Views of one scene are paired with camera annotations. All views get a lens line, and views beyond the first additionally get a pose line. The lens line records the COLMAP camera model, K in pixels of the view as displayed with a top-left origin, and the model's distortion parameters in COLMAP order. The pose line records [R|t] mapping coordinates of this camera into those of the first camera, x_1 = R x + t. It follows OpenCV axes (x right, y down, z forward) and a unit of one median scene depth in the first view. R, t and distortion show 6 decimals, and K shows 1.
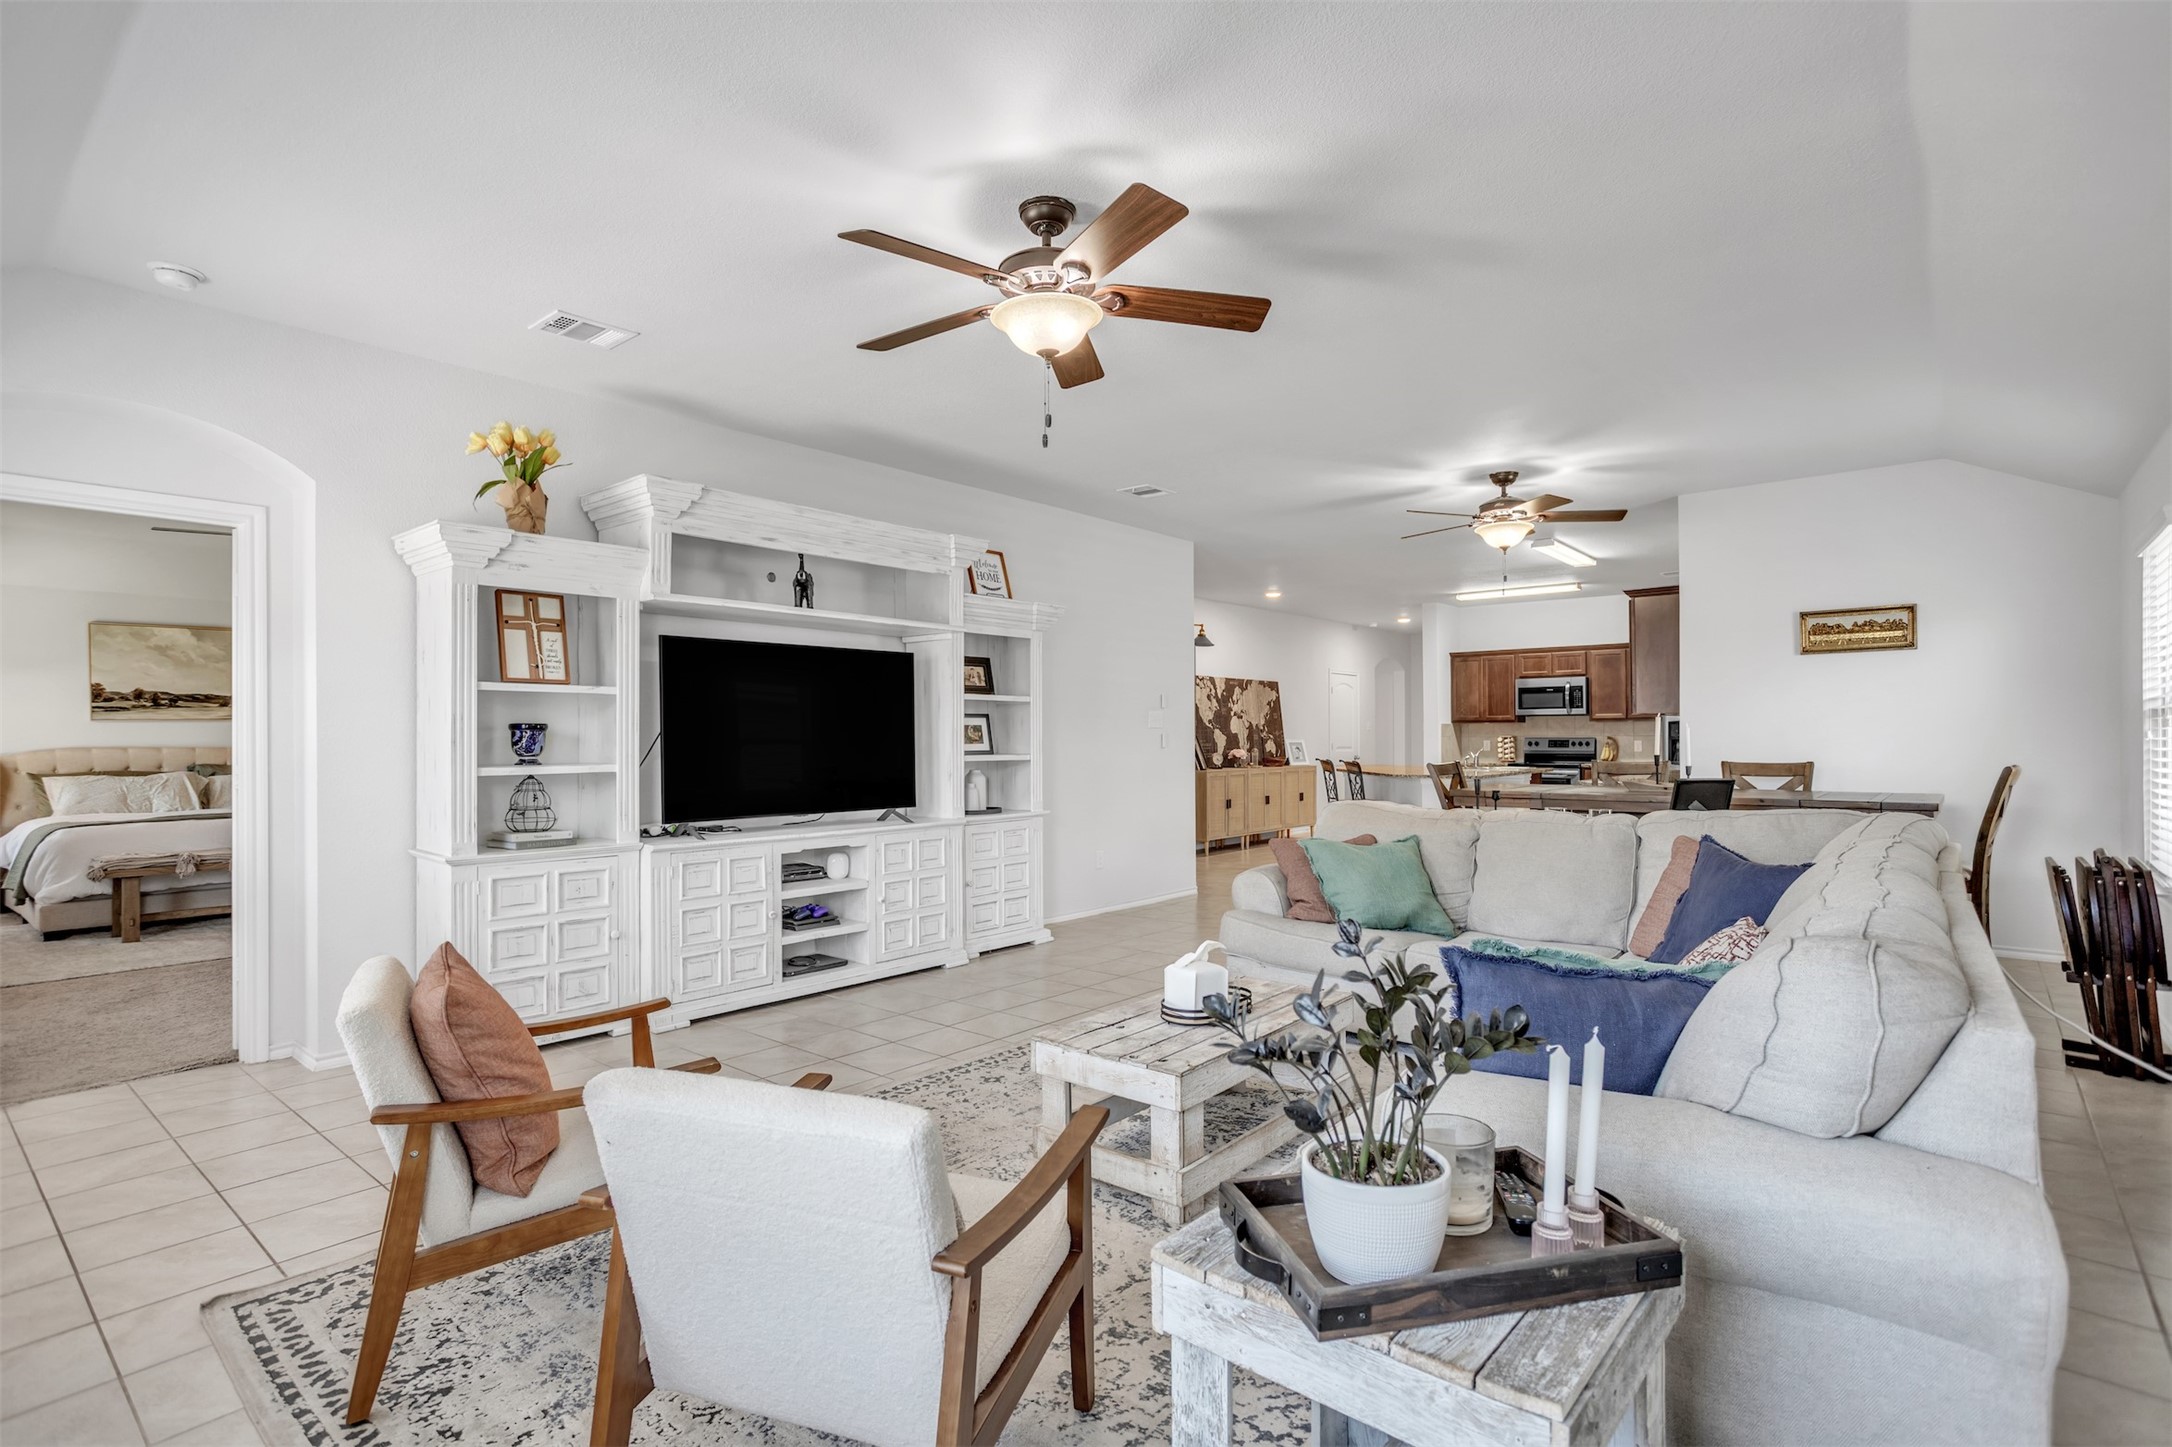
lens RADIAL K [[1061.1, 0, 1086.0], [0, 1061.1, 723.5], [0, 0, 1]] dist [-0.023663, -0.000131]
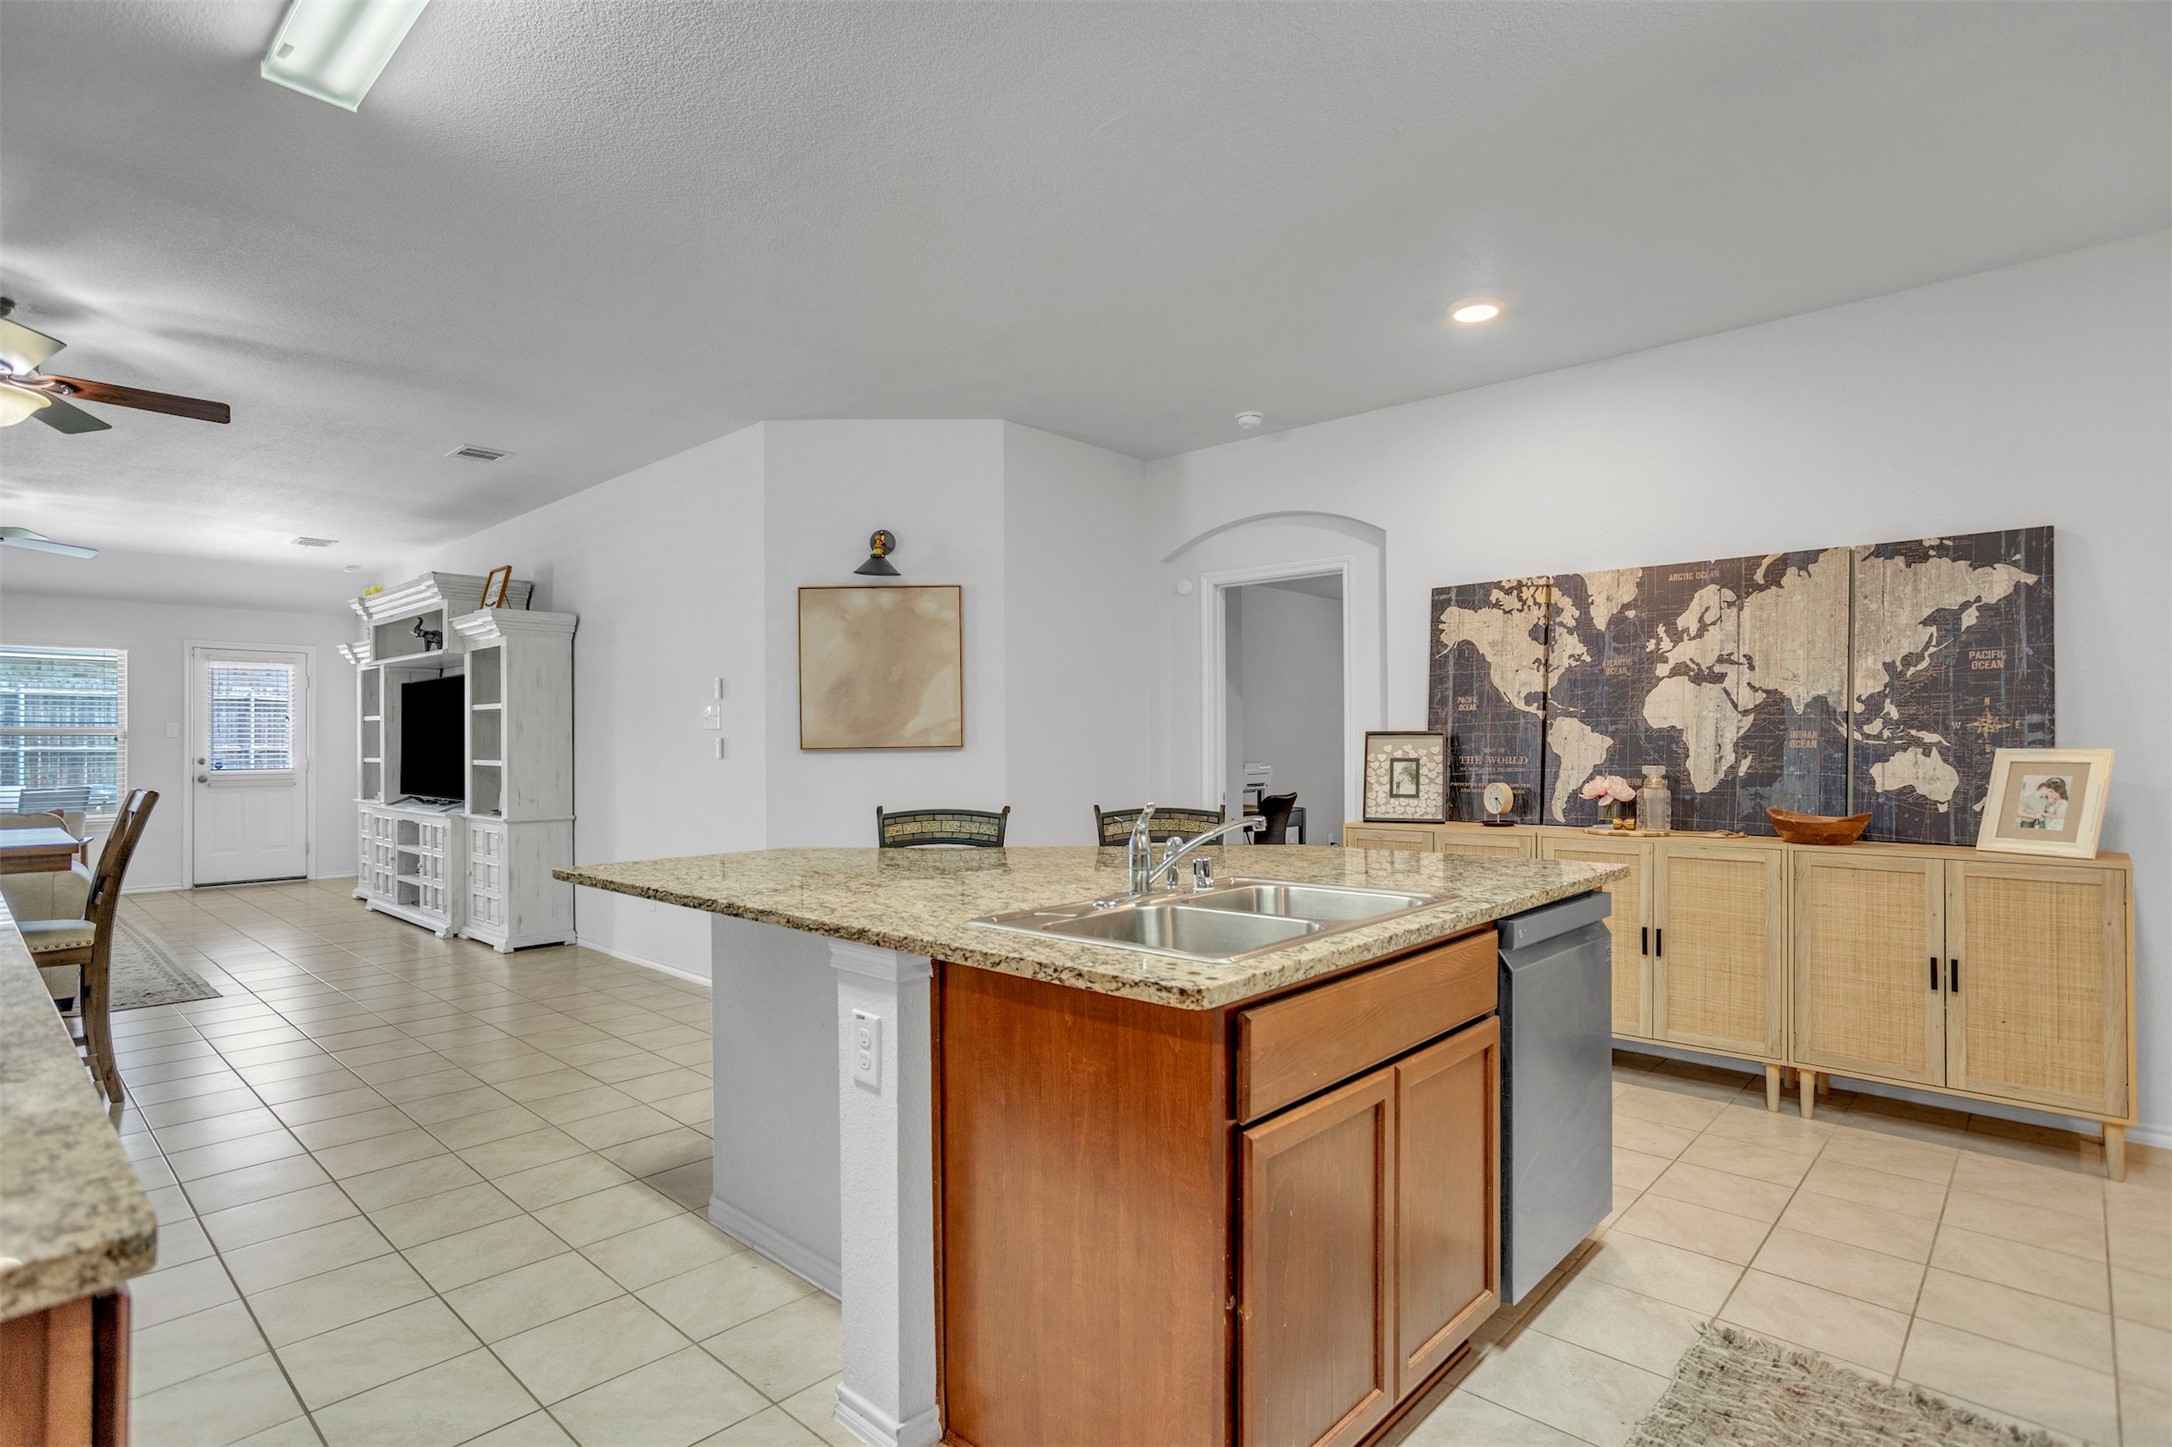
lens RADIAL K [[1072.5, 0, 1064.0], [0, 1072.5, 741.2], [0, 0, 1]] dist [-0.025416, 0.000488]
pose [[-0.057331, 0.003989, -0.998347, 0.492089], [0.018209, 0.999830, 0.002949, 0.008879], [0.998189, -0.018009, -0.057394, 0.843266]]
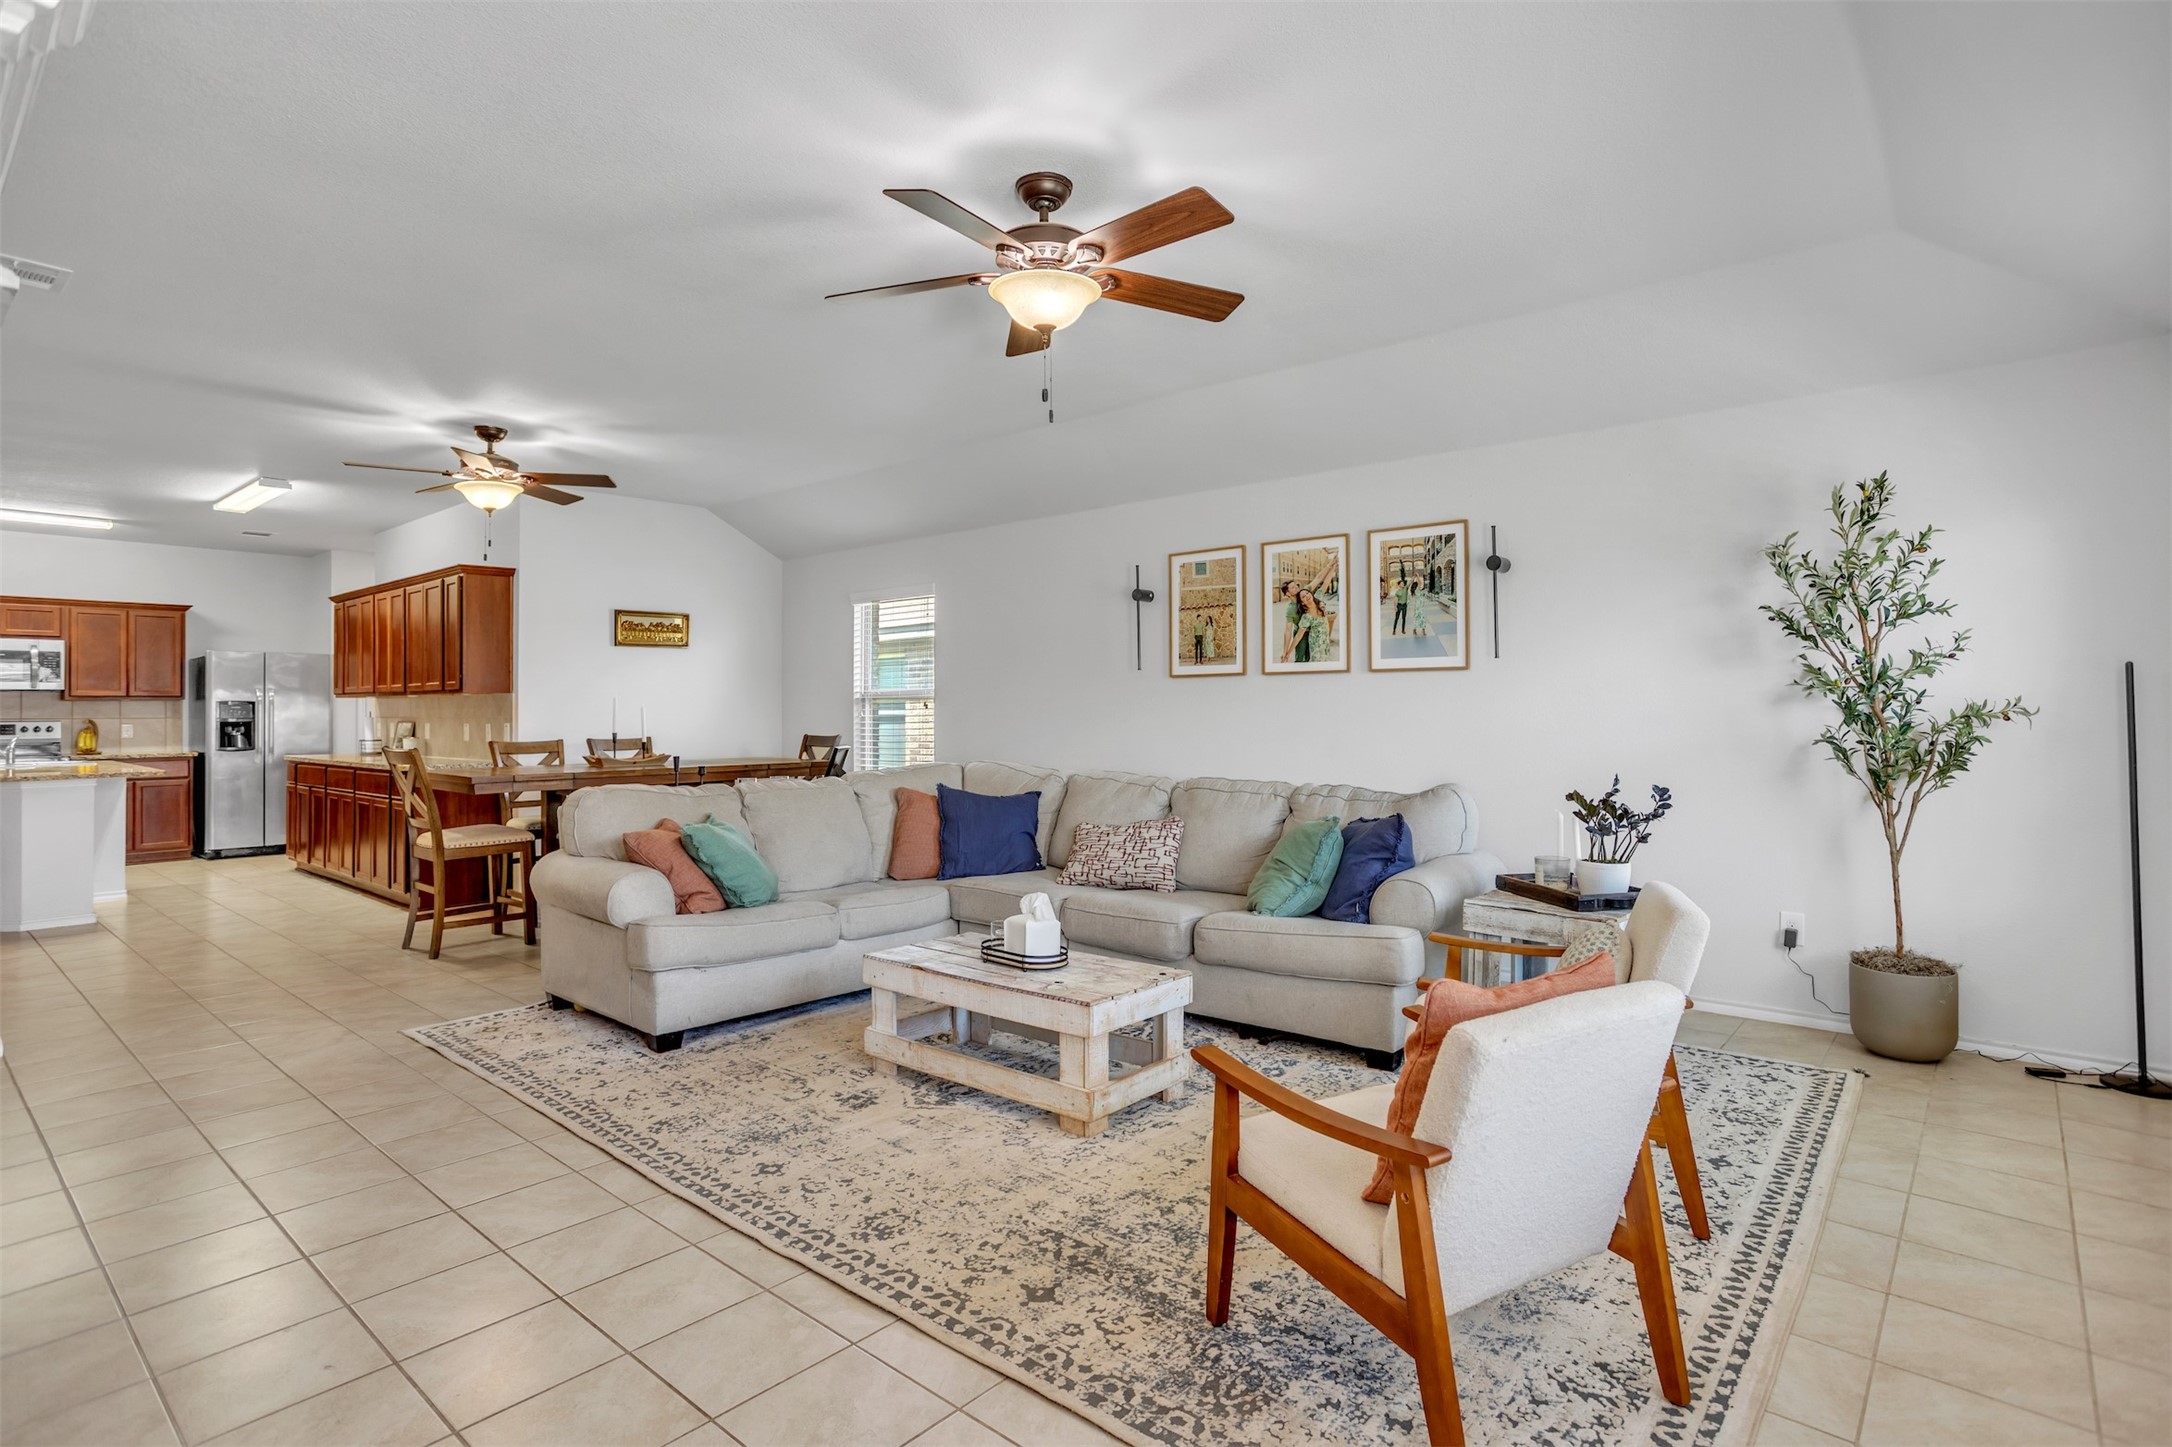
lens RADIAL K [[1090.7, 0, 1085.3], [0, 1090.7, 694.2], [0, 0, 1]] dist [-0.060713, 0.036756]
pose [[0.012675, 0.019661, 0.999726, -0.270854], [-0.006938, 0.999784, -0.019574, 0.004174], [-0.999896, -0.006688, 0.012809, 0.243916]]
